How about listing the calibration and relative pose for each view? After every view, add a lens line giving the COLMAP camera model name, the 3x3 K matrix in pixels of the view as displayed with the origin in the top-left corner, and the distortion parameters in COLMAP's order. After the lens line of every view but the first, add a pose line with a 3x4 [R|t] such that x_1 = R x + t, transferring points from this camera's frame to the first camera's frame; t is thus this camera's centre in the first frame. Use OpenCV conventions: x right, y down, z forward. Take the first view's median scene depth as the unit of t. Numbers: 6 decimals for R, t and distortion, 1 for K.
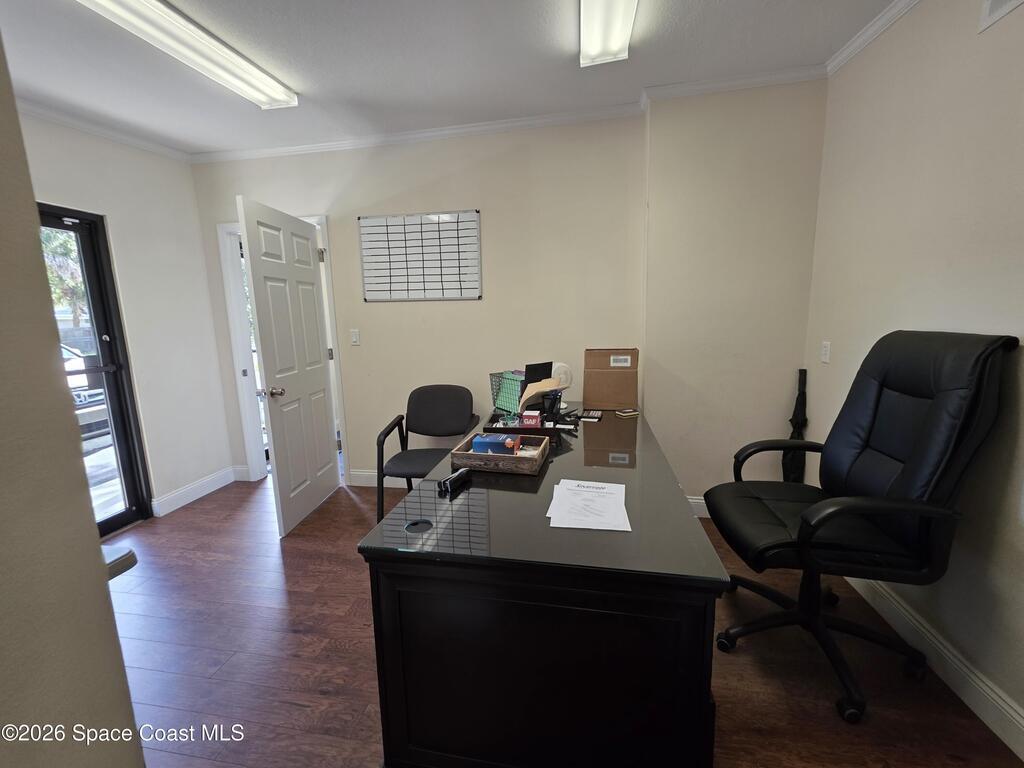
lens RADIAL K [[410.4, 0, 512.0], [0, 410.4, 384.0], [0, 0, 1]] dist [-0.000339, -0.000038]
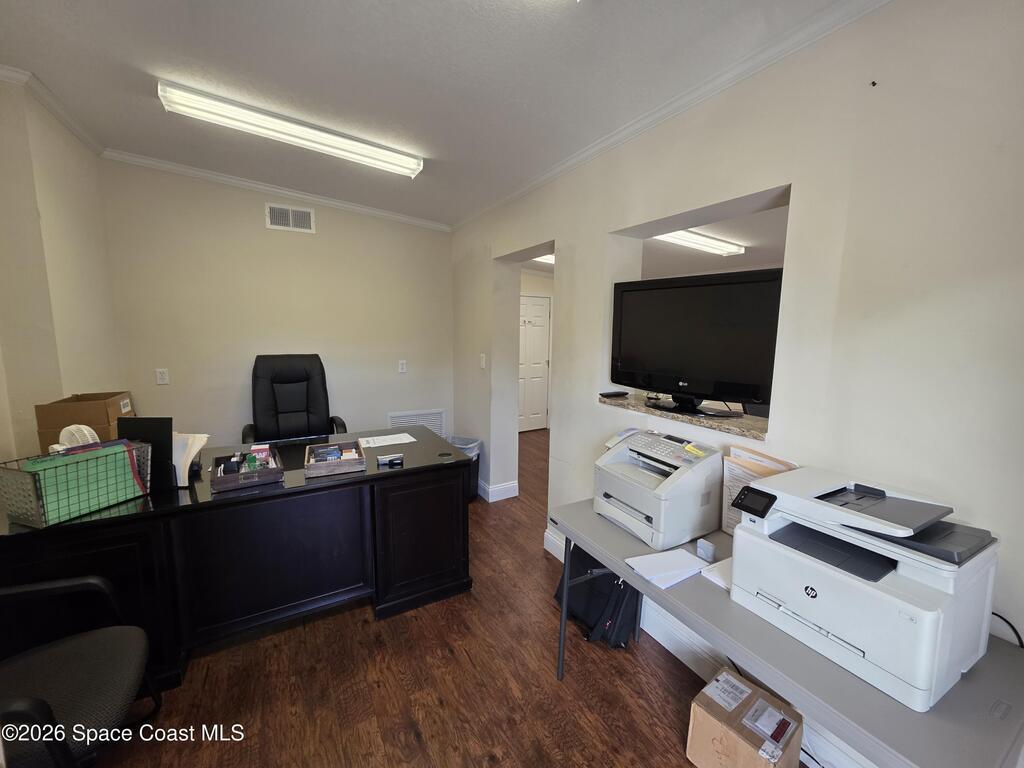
lens RADIAL K [[410.4, 0, 512.0], [0, 410.4, 384.0], [0, 0, 1]] dist [-0.000339, -0.000038]
pose [[-0.646294, -0.086850, 0.758130, -1.531752], [0.124287, 0.968255, 0.216875, -0.308736], [-0.752899, 0.234391, -0.614983, 1.511590]]
